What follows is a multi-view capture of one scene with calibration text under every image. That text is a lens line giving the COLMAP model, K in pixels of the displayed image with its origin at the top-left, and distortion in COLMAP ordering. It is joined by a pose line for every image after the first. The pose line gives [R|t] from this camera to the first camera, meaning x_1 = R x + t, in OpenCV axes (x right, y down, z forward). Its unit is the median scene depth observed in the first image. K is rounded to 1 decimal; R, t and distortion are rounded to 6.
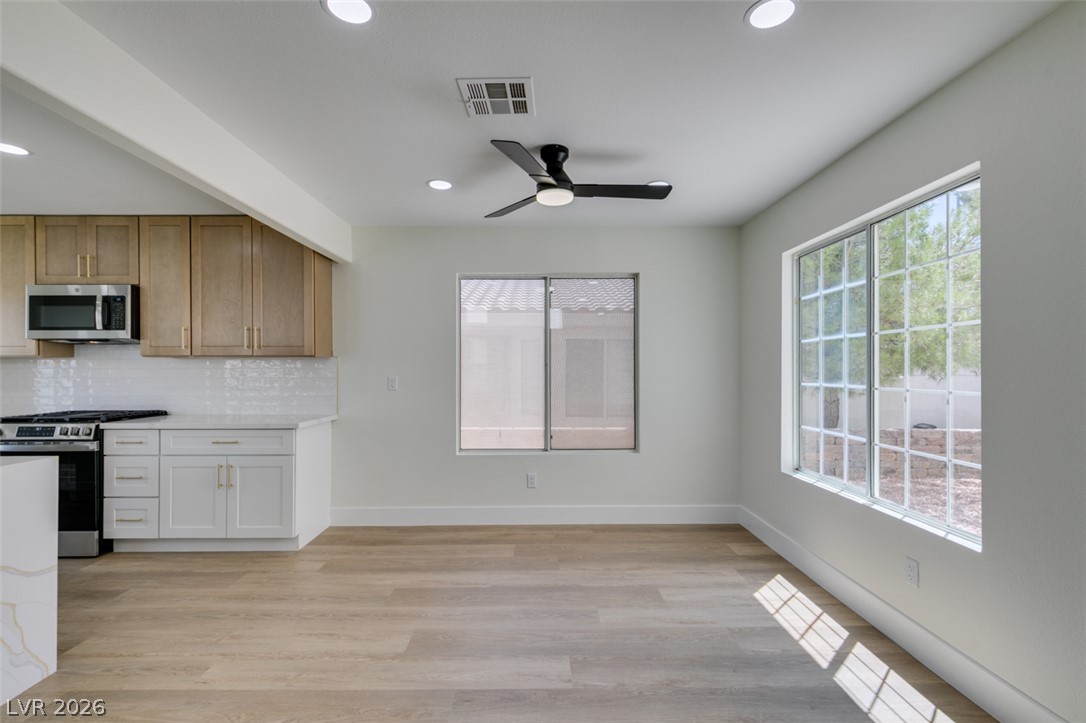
lens RADIAL K [[487.0, 0, 540.5], [0, 487.0, 368.7], [0, 0, 1]] dist [-0.000279, 0.000157]
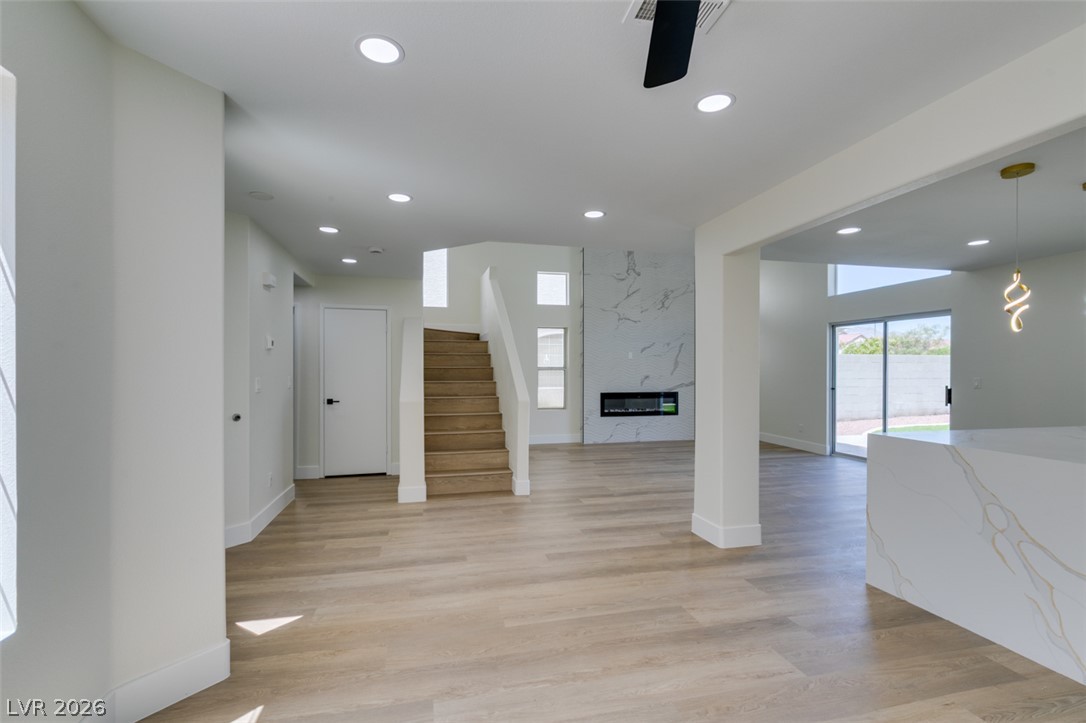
lens RADIAL K [[487.0, 0, 541.9], [0, 487.0, 369.5], [0, 0, 1]] dist [-0.000279, 0.000157]
pose [[-0.973288, -0.002986, -0.229567, 0.177865], [-0.002165, 0.999990, -0.003832, -0.002069], [0.229577, -0.003233, -0.973285, 1.039579]]
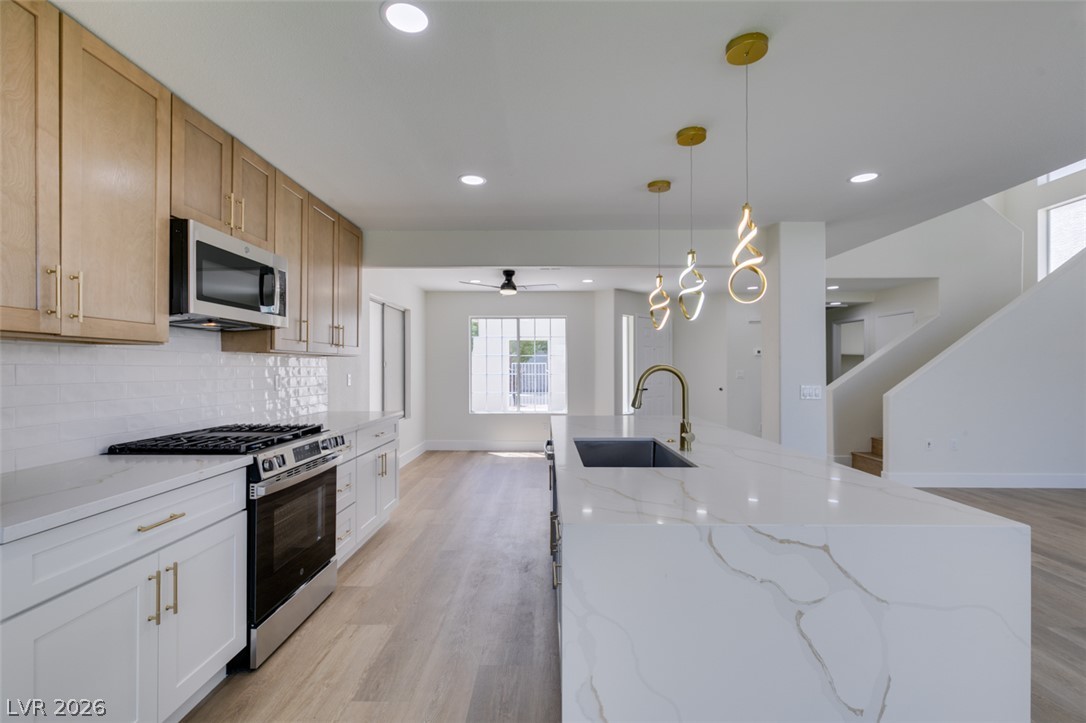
lens RADIAL K [[487.0, 0, 537.4], [0, 487.0, 367.8], [0, 0, 1]] dist [-0.000279, 0.000157]
pose [[0.032355, 0.000625, 0.999476, -1.745307], [-0.000577, 1.000000, -0.000606, 0.002845], [-0.999476, -0.000557, 0.032355, 0.620976]]
